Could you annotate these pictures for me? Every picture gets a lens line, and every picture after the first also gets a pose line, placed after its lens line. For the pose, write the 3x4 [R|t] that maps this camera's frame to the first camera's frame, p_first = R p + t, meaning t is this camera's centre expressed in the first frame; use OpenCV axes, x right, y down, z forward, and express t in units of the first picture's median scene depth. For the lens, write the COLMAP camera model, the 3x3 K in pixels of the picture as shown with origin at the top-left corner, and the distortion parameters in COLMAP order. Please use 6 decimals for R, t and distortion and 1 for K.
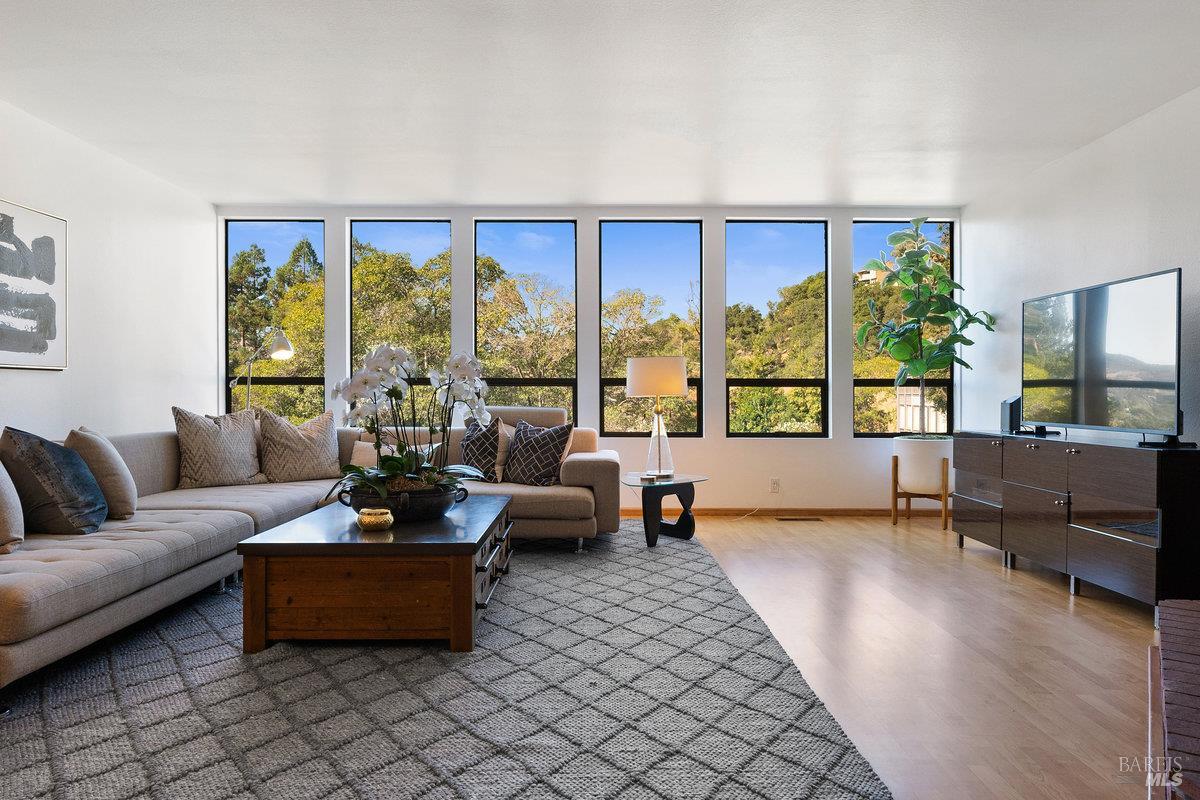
lens RADIAL K [[803.1, 0, 599.4], [0, 803.1, 393.1], [0, 0, 1]] dist [0.001420, -0.002011]
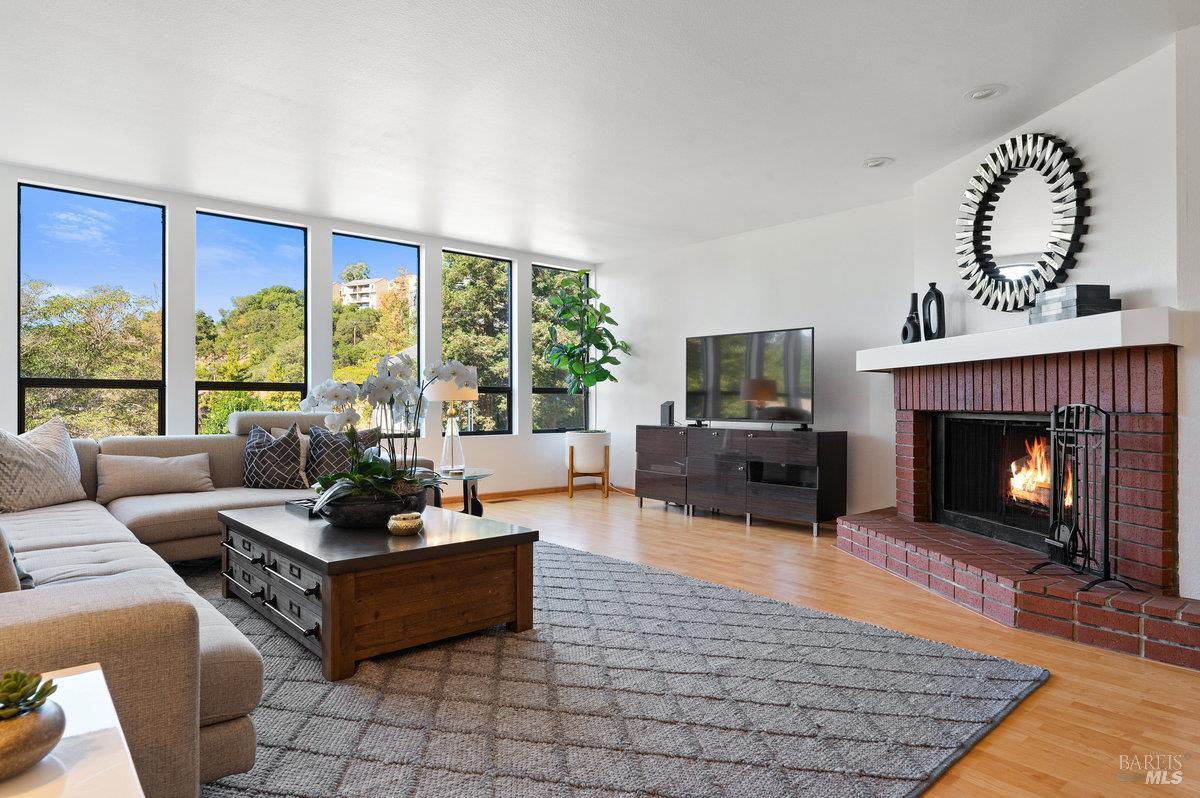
lens RADIAL K [[696.0, 0, 602.0], [0, 696.0, 397.2], [0, 0, 1]] dist [0.001289, 0.000517]
pose [[0.756134, 0.004037, 0.654404, -0.539234], [-0.003429, 0.999992, -0.002208, -0.000454], [-0.654408, -0.000574, 0.756141, 0.145300]]
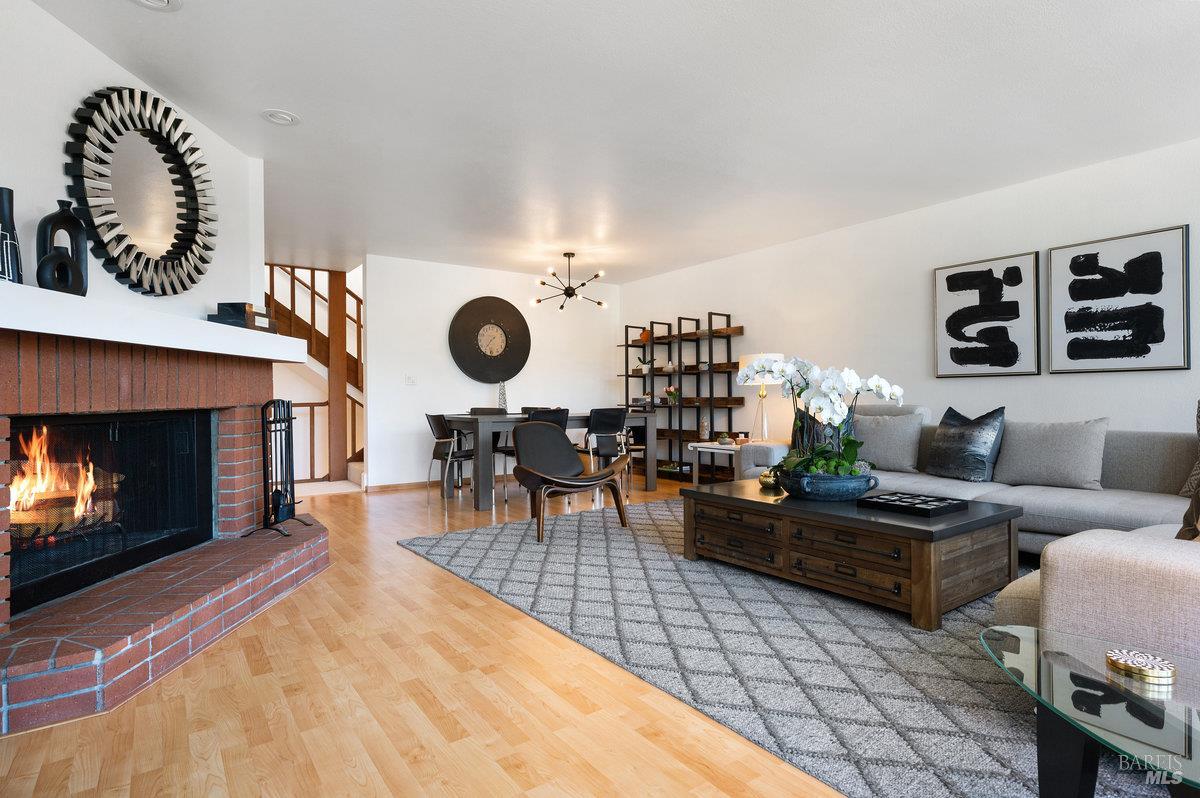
lens RADIAL K [[608.5, 0, 598.5], [0, 608.5, 396.8], [0, 0, 1]] dist [0.007596, 0.000445]
pose [[-0.814070, 0.005446, -0.580741, 0.500122], [0.006364, 0.999980, 0.000456, 0.003589], [0.580731, -0.003325, -0.814088, 1.396371]]
